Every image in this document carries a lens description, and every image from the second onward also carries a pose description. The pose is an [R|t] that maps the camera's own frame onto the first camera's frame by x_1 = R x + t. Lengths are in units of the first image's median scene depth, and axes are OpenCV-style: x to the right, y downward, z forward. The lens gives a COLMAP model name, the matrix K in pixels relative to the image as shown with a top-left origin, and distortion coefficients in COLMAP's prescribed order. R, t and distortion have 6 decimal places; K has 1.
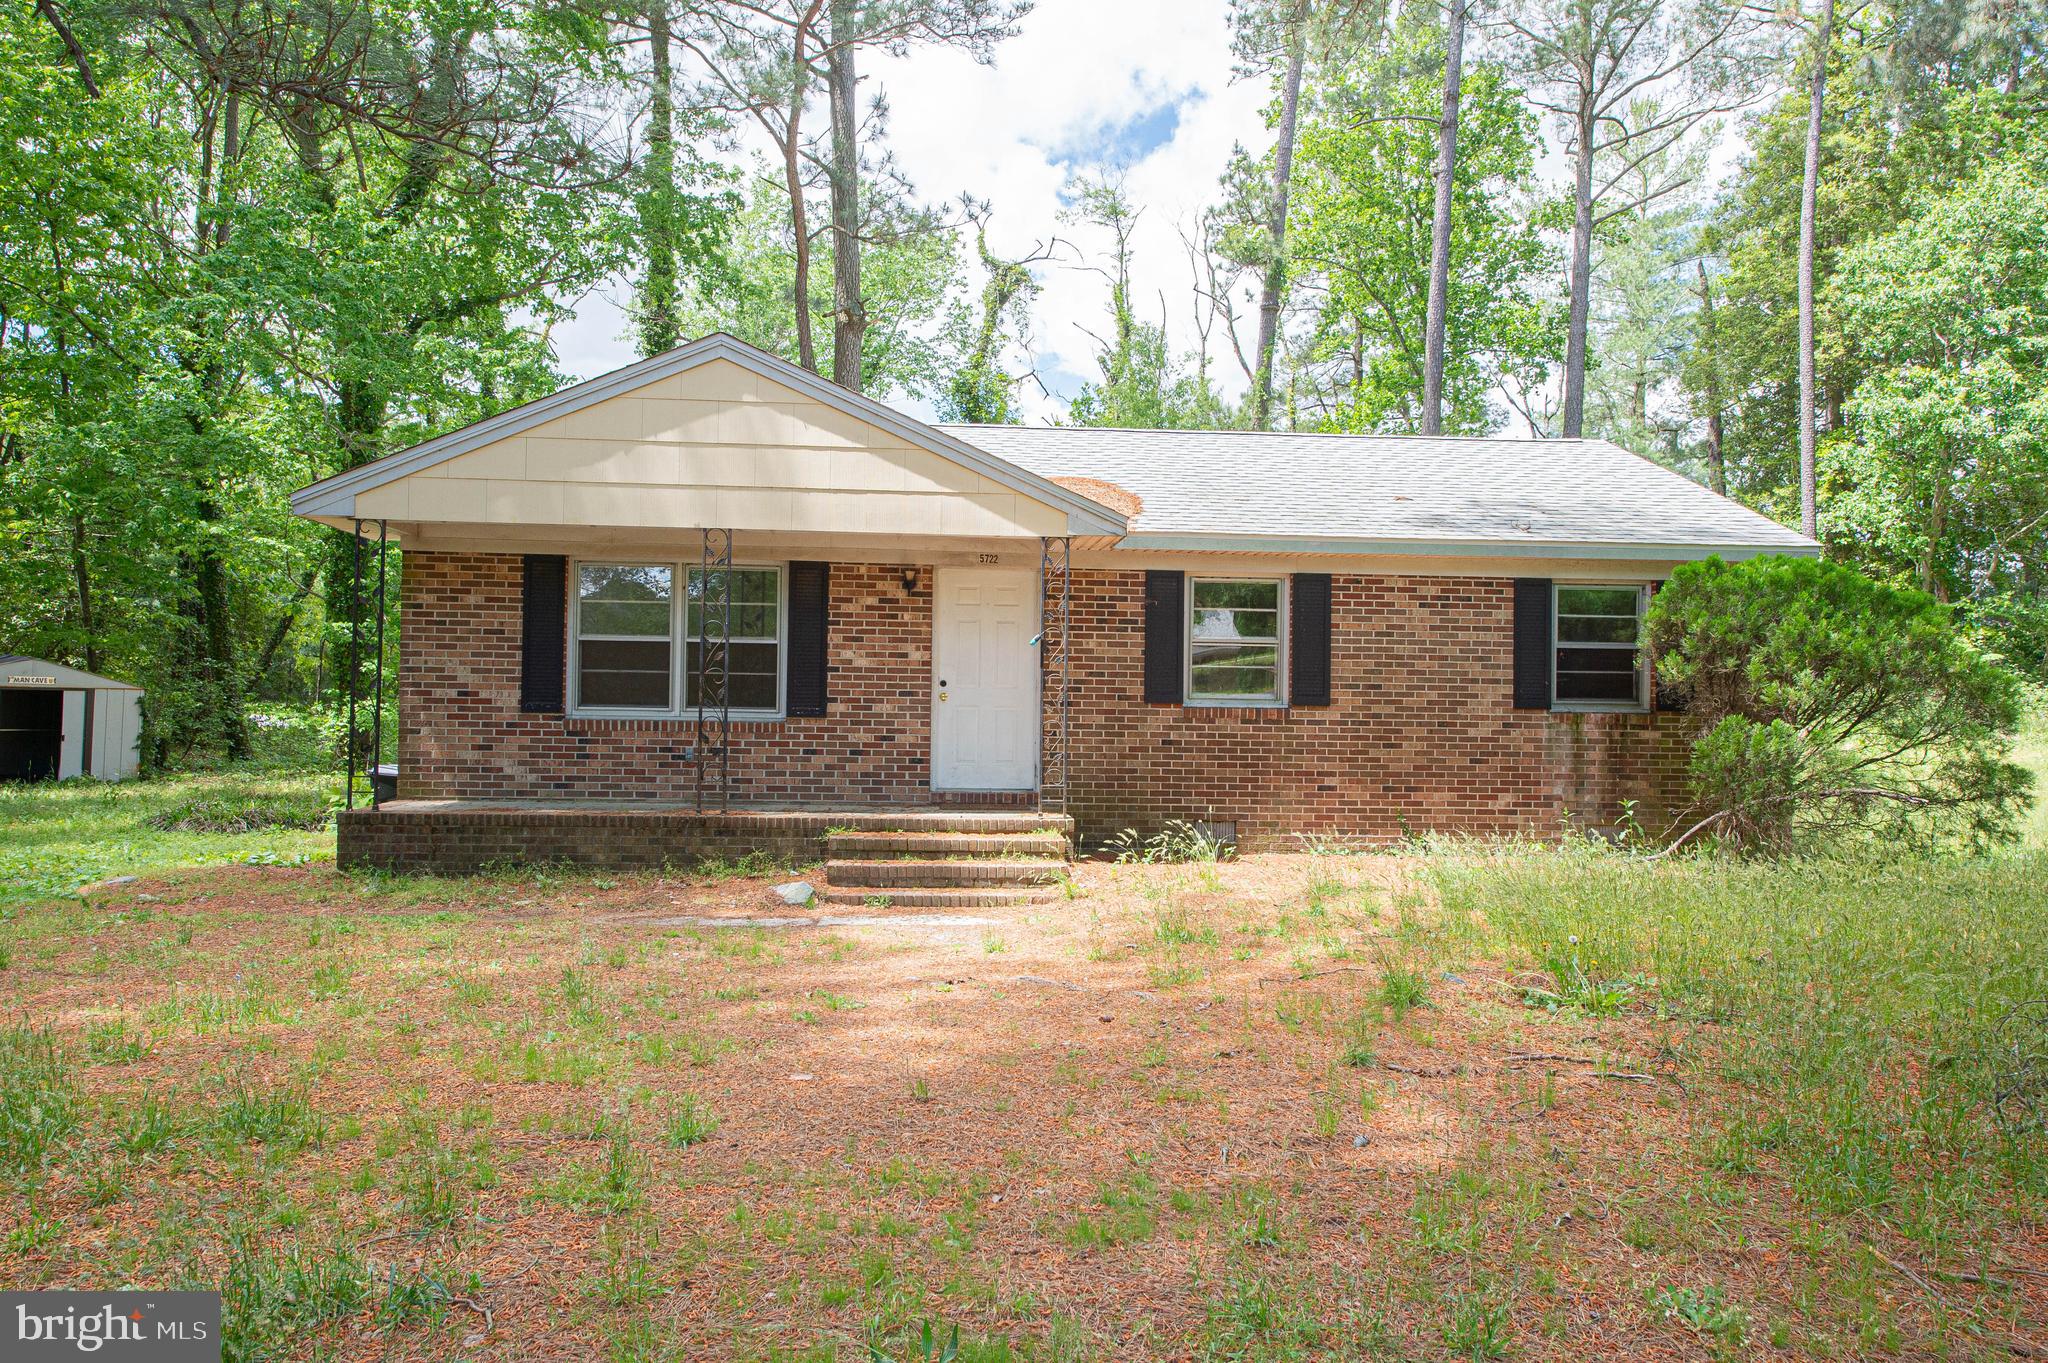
lens RADIAL K [[1328.1, 0, 1017.8], [0, 1328.1, 678.7], [0, 0, 1]] dist [0.009908, 0.000865]
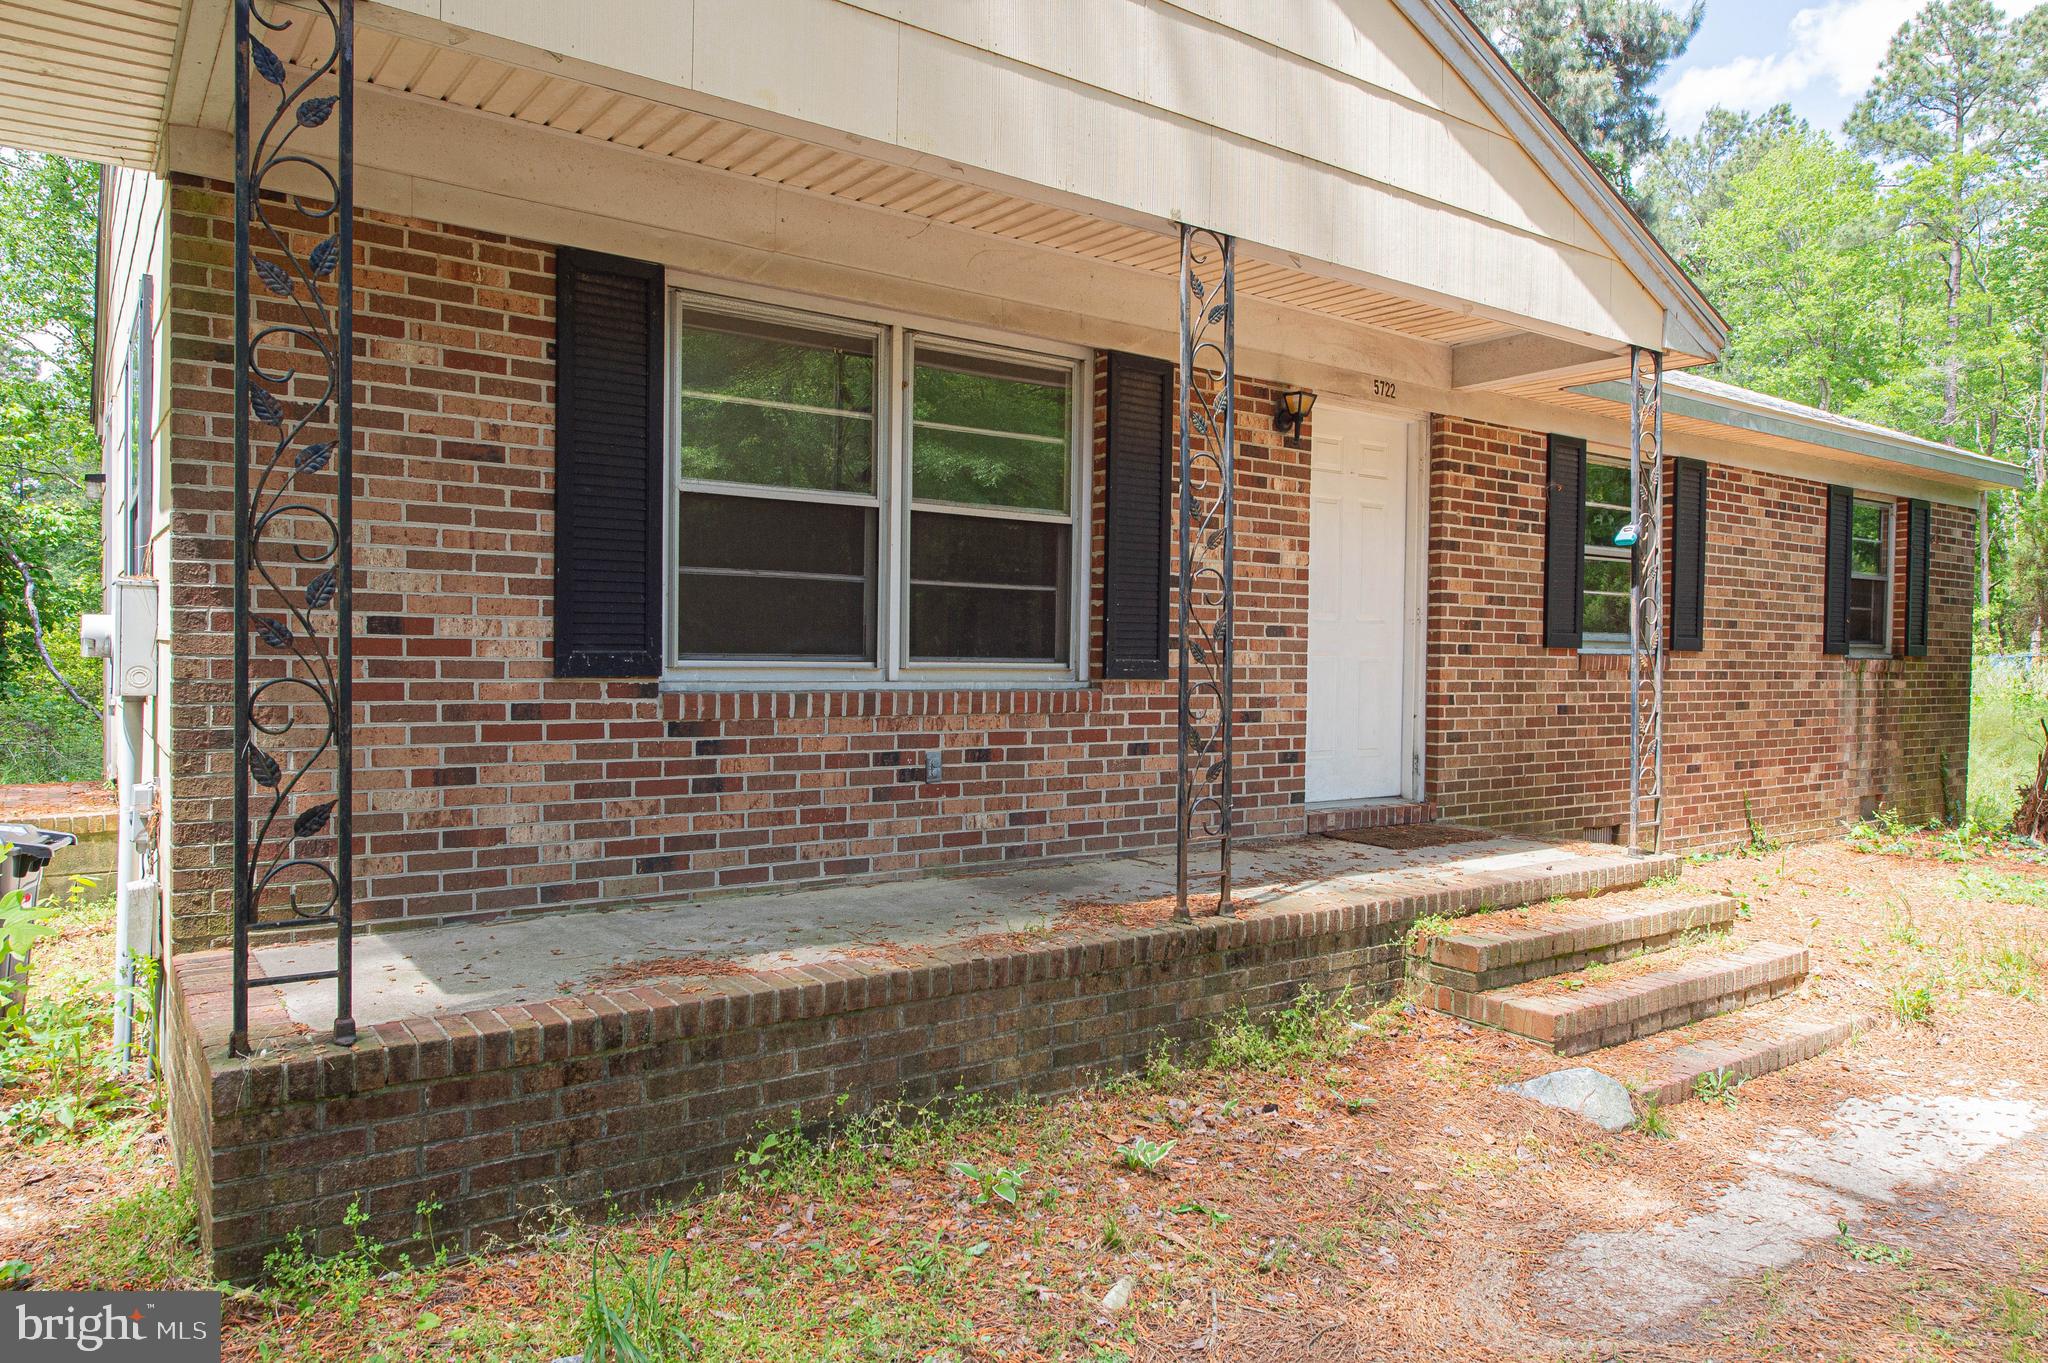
lens RADIAL K [[1328.1, 0, 1028.0], [0, 1328.1, 676.4], [0, 0, 1]] dist [0.009908, 0.000865]
pose [[0.854437, -0.013161, 0.519388, -0.448491], [-0.010129, 0.999067, 0.041978, 0.008189], [-0.519456, -0.041129, 0.853507, 0.609608]]
